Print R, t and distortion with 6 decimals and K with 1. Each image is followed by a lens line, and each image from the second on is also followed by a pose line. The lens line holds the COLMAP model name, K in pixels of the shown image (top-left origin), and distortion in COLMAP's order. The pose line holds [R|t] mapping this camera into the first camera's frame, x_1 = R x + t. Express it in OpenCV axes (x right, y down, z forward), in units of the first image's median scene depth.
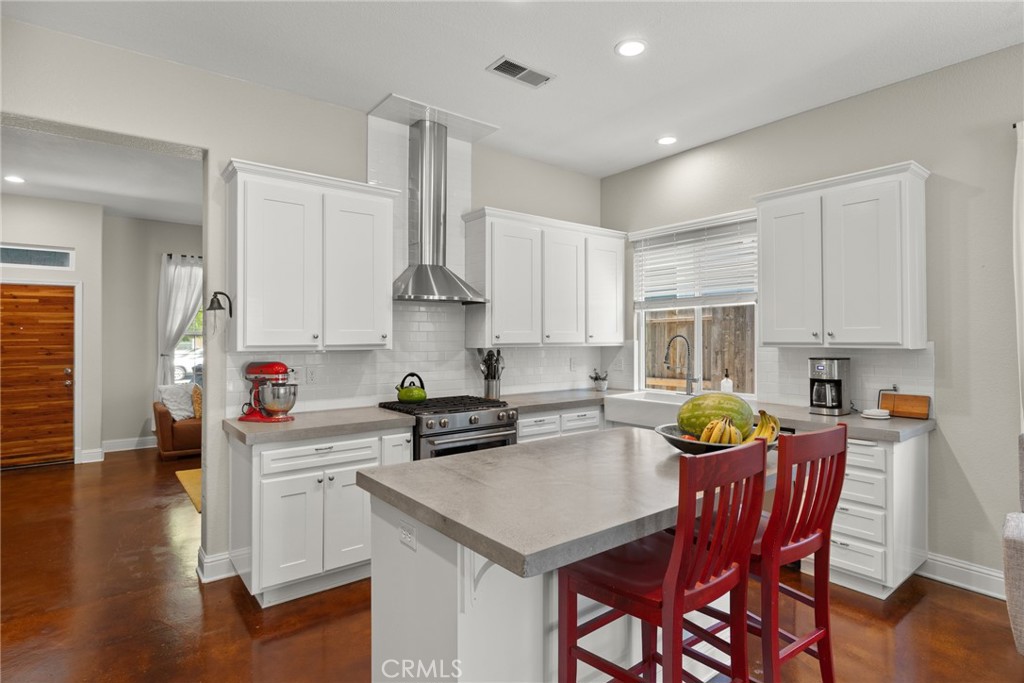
lens RADIAL K [[524.2, 0, 509.6], [0, 524.2, 339.0], [0, 0, 1]] dist [0.001828, -0.000095]
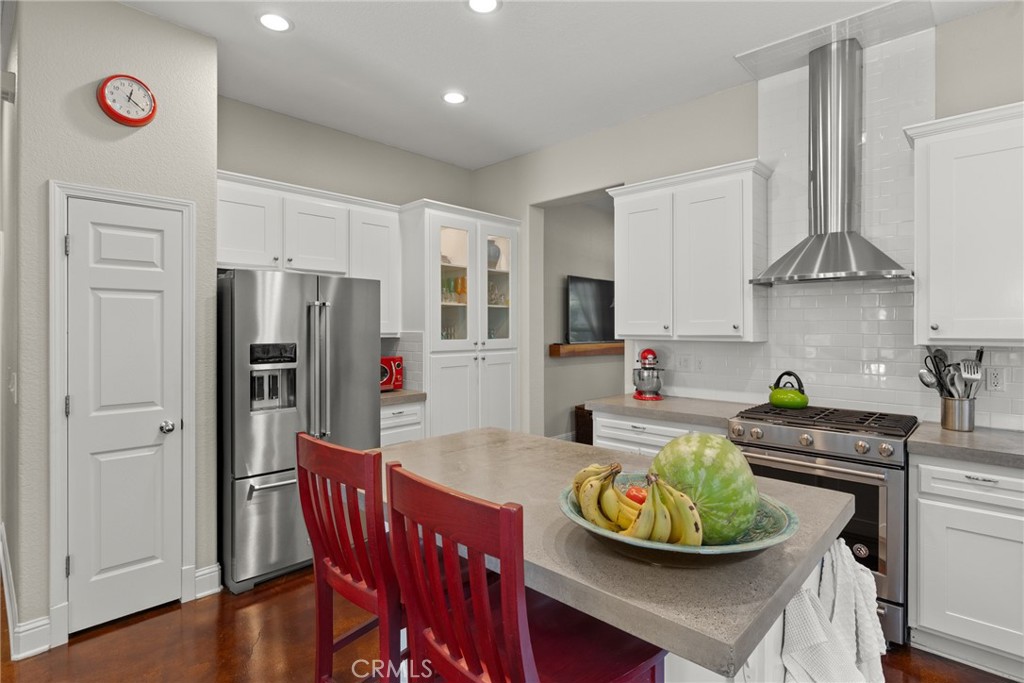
lens RADIAL K [[508.2, 0, 510.4], [0, 508.2, 334.2], [0, 0, 1]] dist [0.006004, 0.000648]
pose [[0.161906, 0.012818, -0.986723, 0.524098], [-0.004858, 0.999914, 0.012192, -0.001041], [0.986794, 0.002819, 0.161955, 0.436434]]
